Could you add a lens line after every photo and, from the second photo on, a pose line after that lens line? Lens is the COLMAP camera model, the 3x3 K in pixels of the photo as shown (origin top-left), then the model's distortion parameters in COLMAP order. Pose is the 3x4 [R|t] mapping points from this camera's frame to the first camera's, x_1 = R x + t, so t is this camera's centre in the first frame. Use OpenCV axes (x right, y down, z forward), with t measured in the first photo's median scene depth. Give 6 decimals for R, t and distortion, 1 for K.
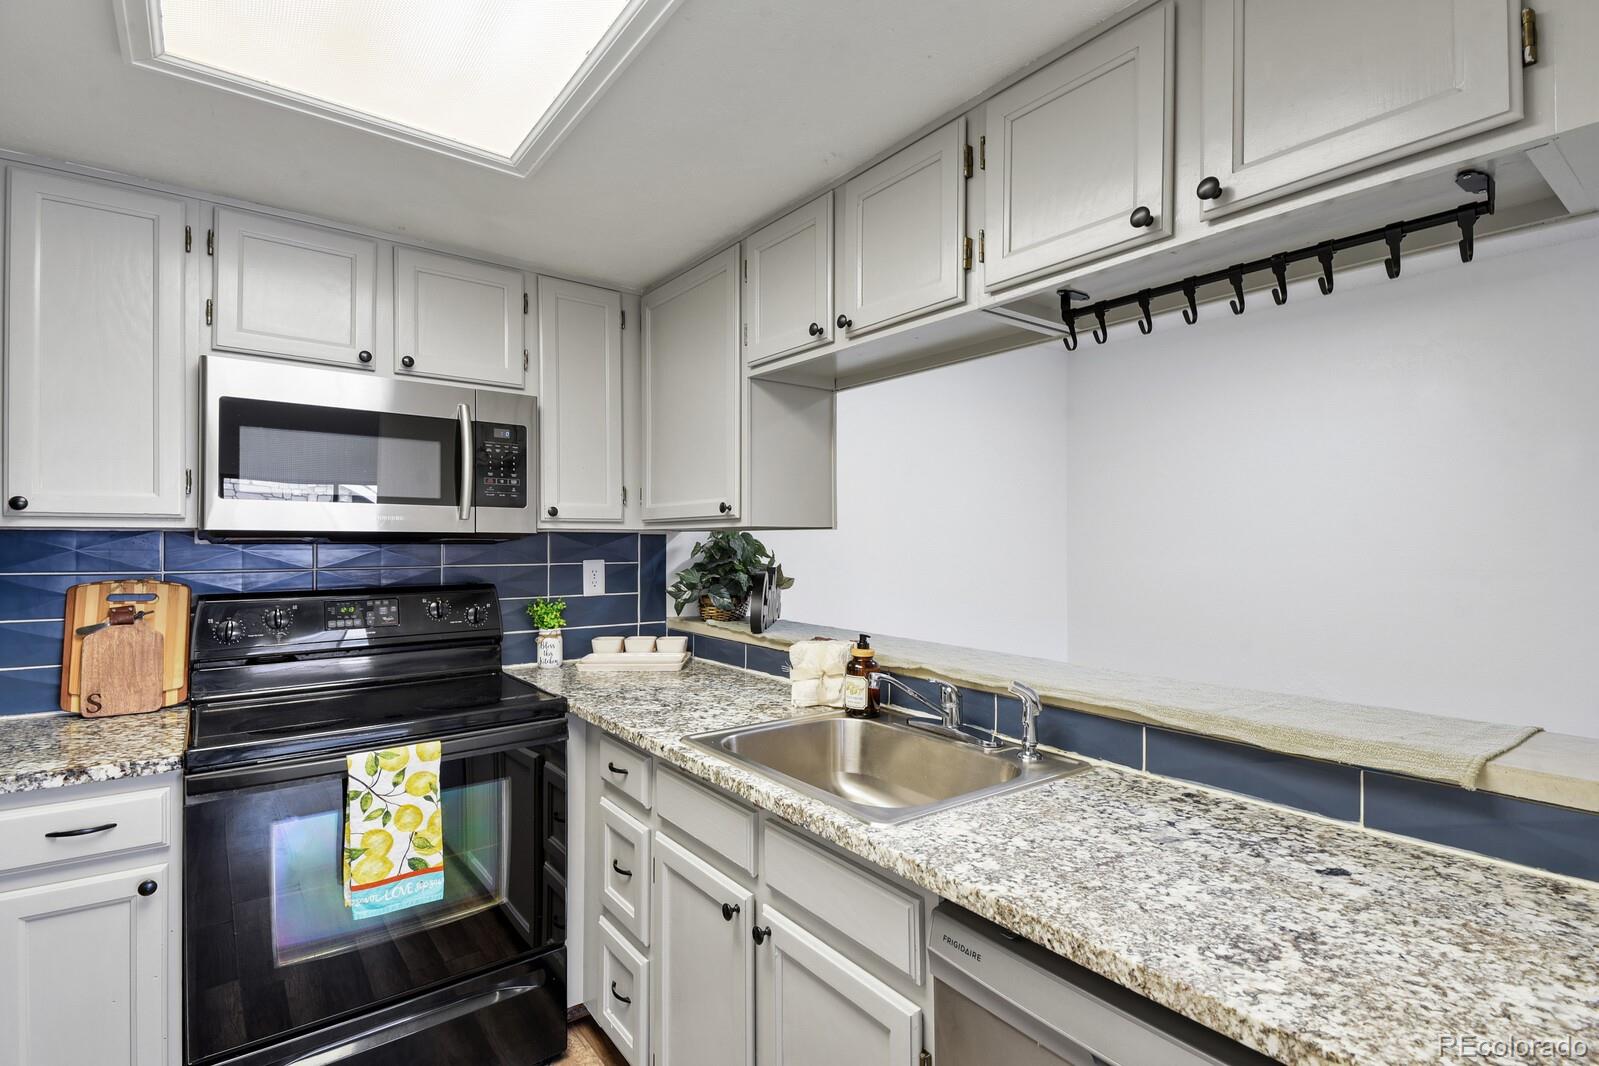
lens RADIAL K [[772.1, 0, 819.3], [0, 772.1, 531.9], [0, 0, 1]] dist [0.019649, -0.012234]
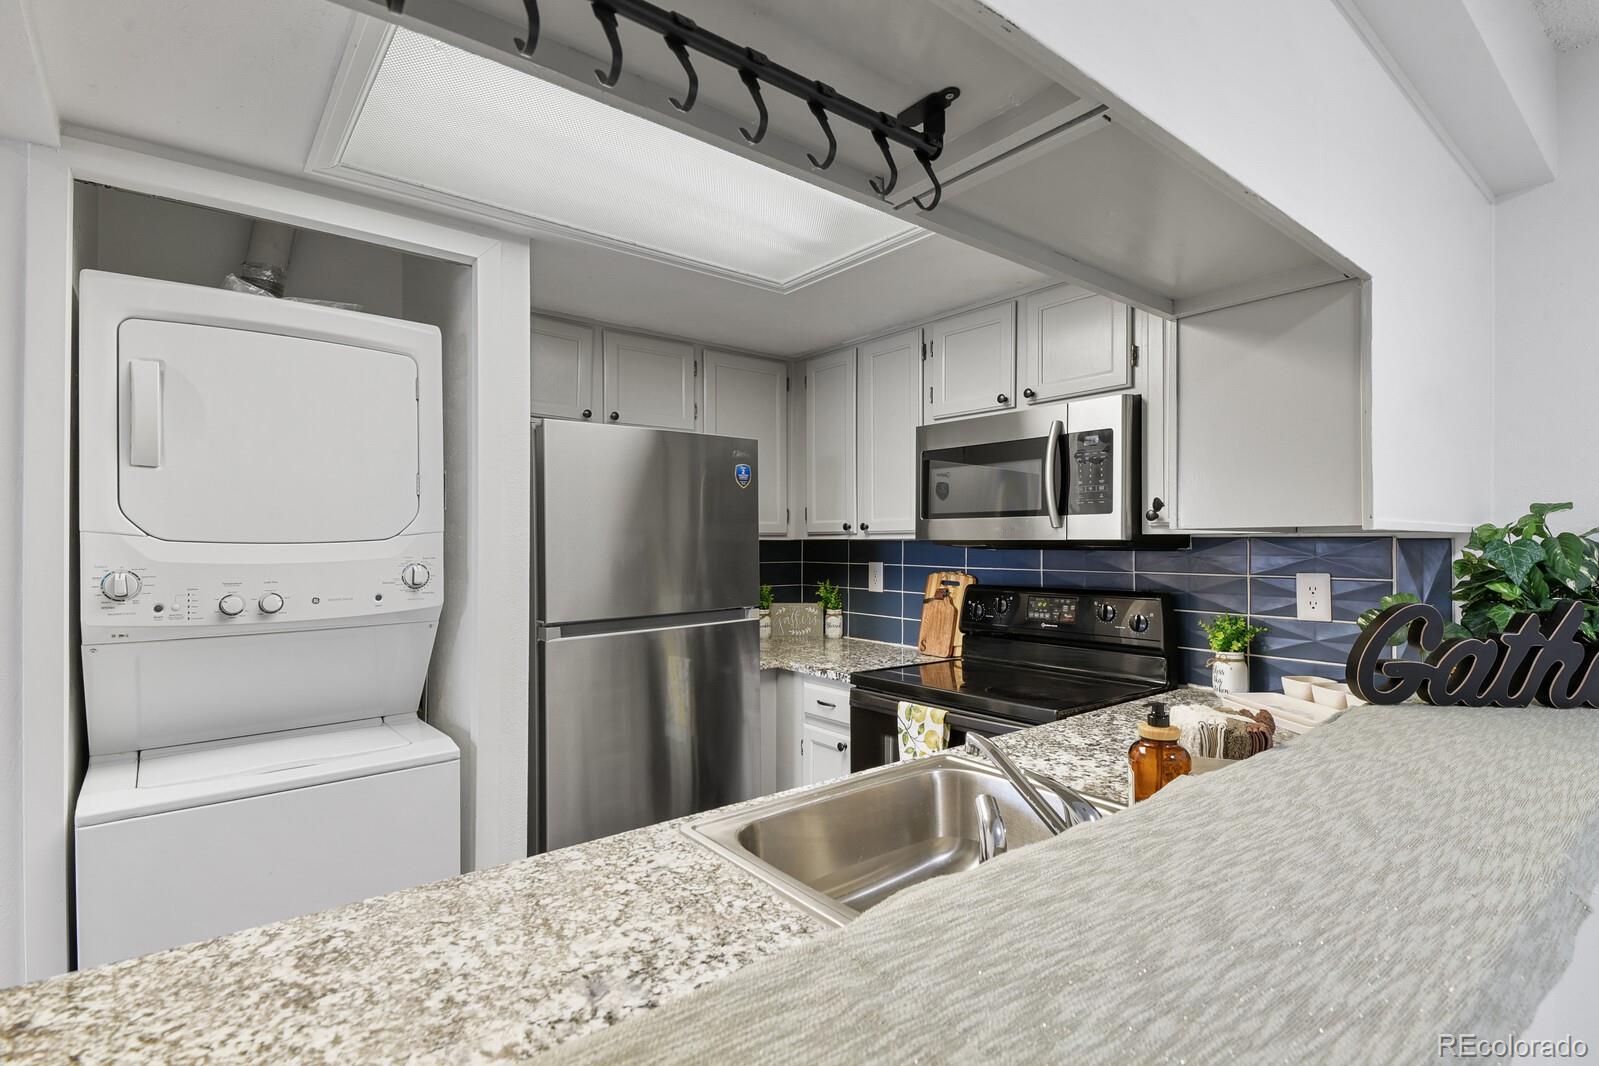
lens RADIAL K [[772.1, 0, 791.9], [0, 772.1, 538.9], [0, 0, 1]] dist [0.019649, -0.012234]
pose [[0.005914, -0.003622, -0.999976, 1.571318], [0.011526, 0.999927, -0.003554, -0.004272], [0.999916, -0.011505, 0.005955, 1.603063]]
